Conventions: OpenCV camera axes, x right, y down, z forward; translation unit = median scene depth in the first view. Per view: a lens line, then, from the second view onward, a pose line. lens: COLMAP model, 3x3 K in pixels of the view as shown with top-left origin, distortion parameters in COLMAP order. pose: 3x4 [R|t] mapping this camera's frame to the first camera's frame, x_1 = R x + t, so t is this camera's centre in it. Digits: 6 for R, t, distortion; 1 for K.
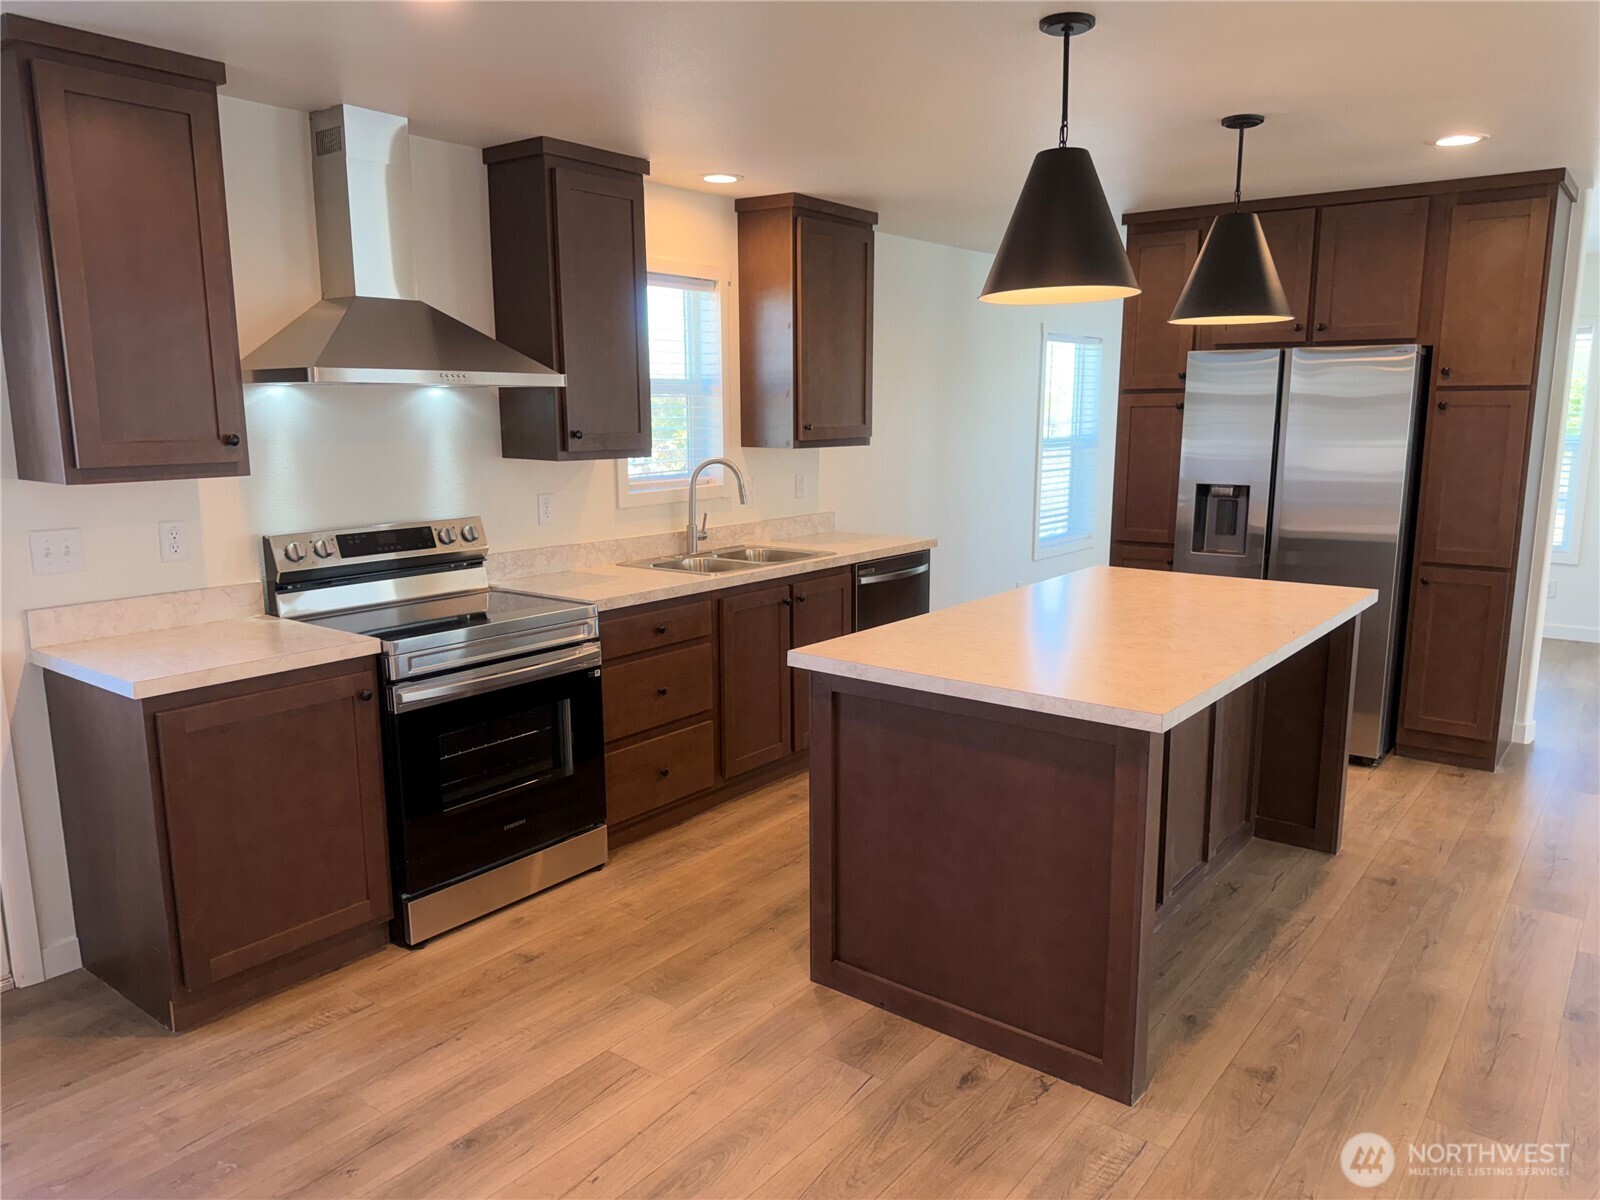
lens RADIAL K [[1236.7, 0, 800.0], [0, 1236.7, 600.0], [0, 0, 1]] dist [0.076527, -0.079479]
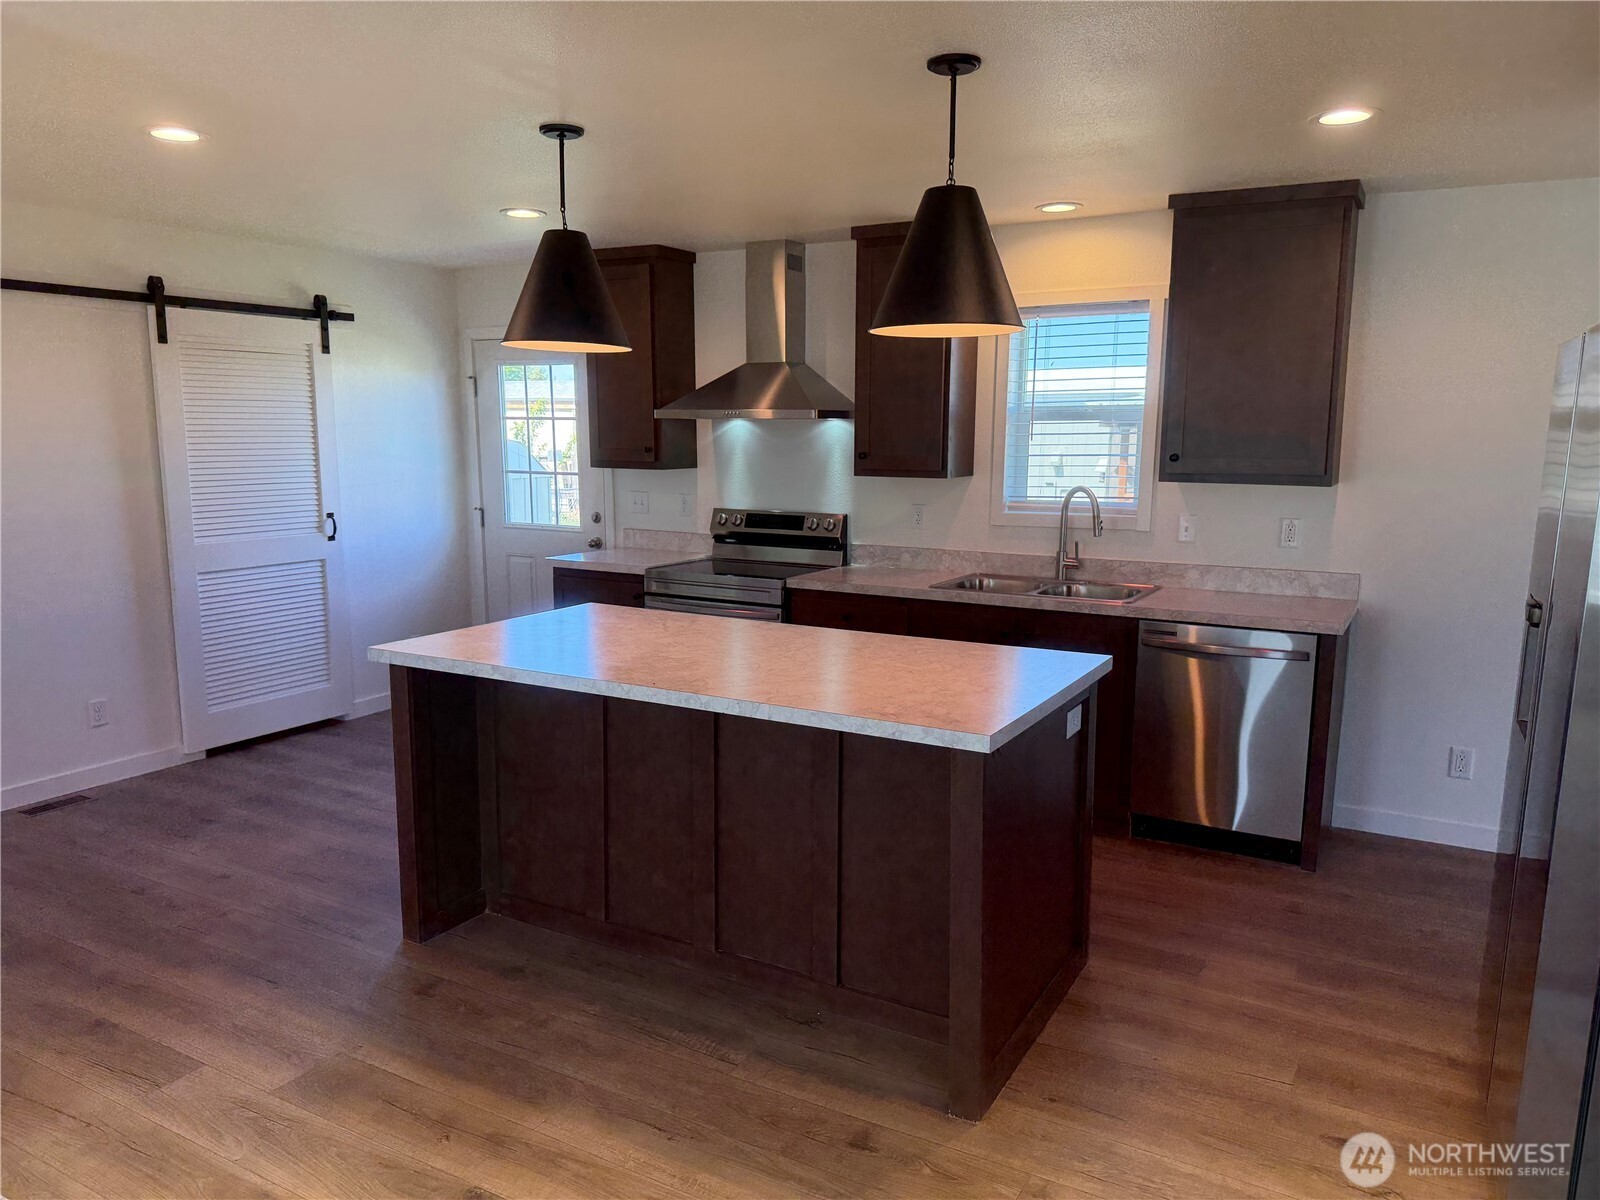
lens RADIAL K [[1130.4, 0, 805.1], [0, 1130.4, 610.2], [0, 0, 1]] dist [0.141272, -0.222088]
pose [[0.100520, 0.170026, -0.980299, 1.199102], [-0.162516, 0.974863, 0.152418, -0.177141], [0.981572, 0.143993, 0.125625, 0.978158]]
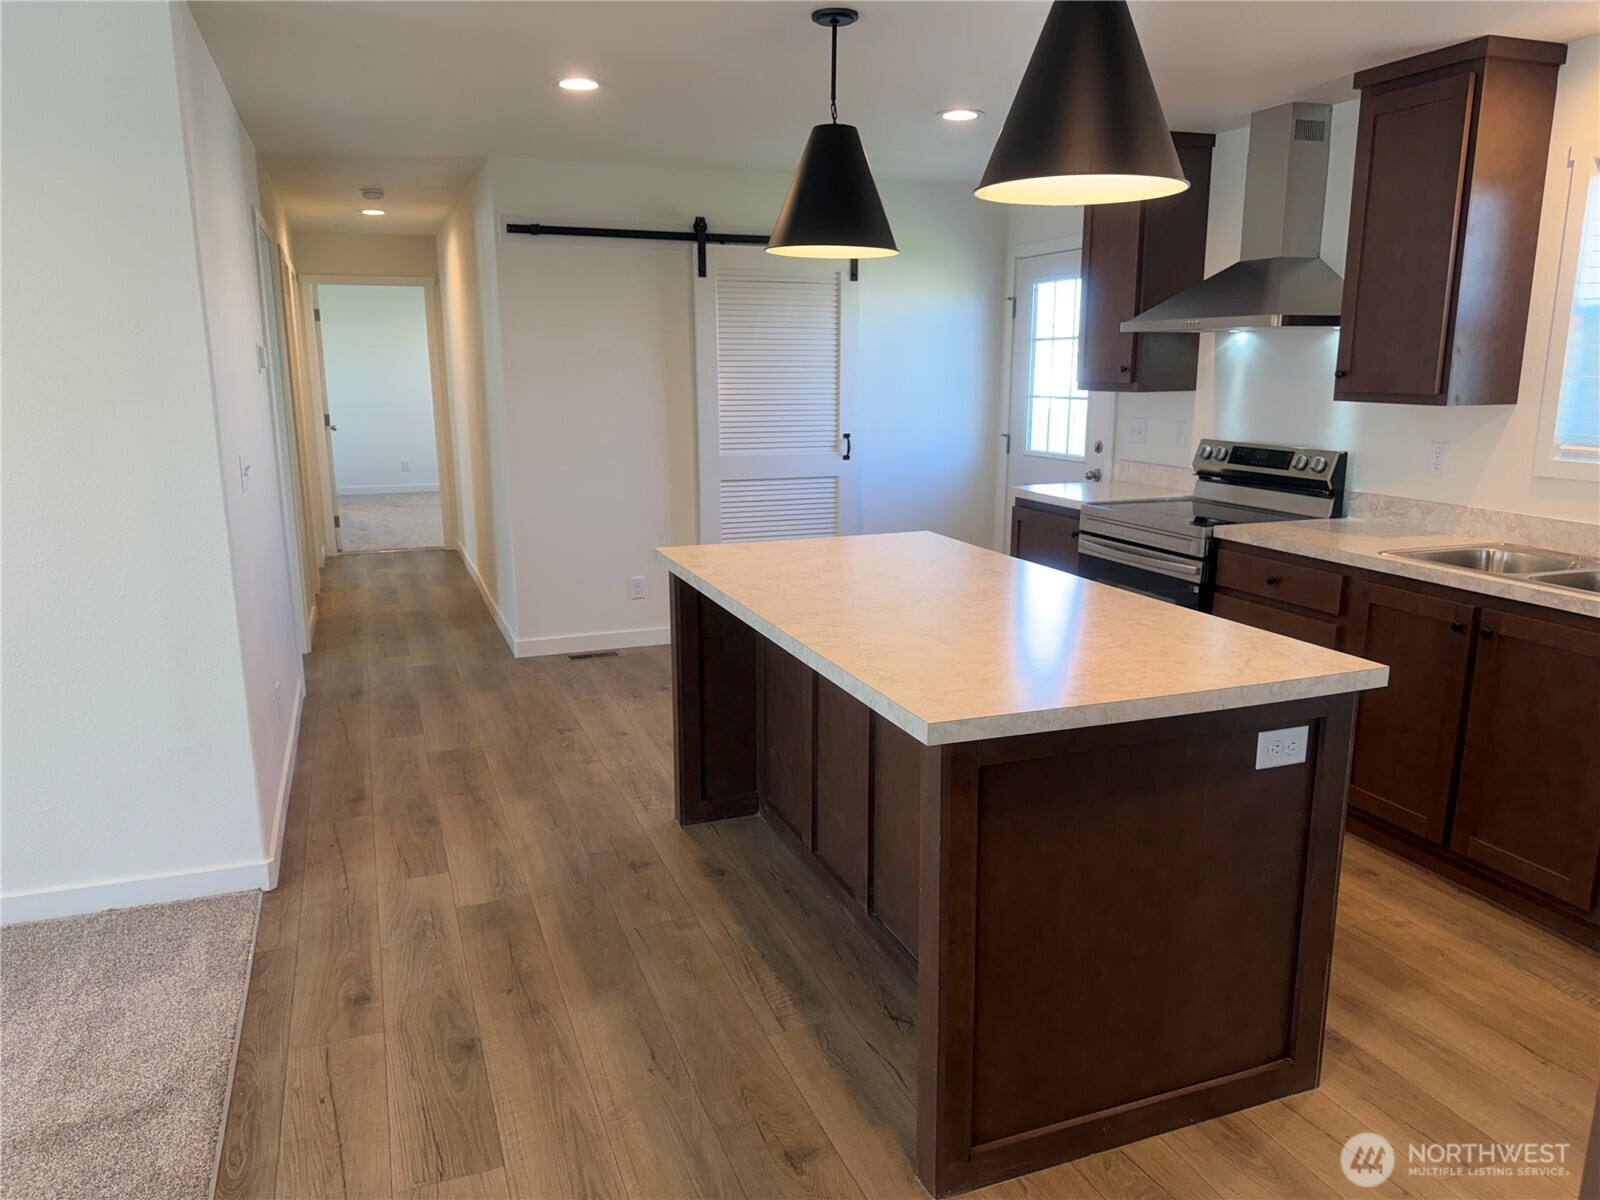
lens RADIAL K [[1130.4, 0, 805.1], [0, 1130.4, 610.2], [0, 0, 1]] dist [0.141272, -0.222088]
pose [[-0.550834, 0.191233, -0.812411, 0.999374], [-0.125607, 0.943316, 0.307210, -0.223610], [0.825109, 0.271266, -0.495590, 1.391994]]
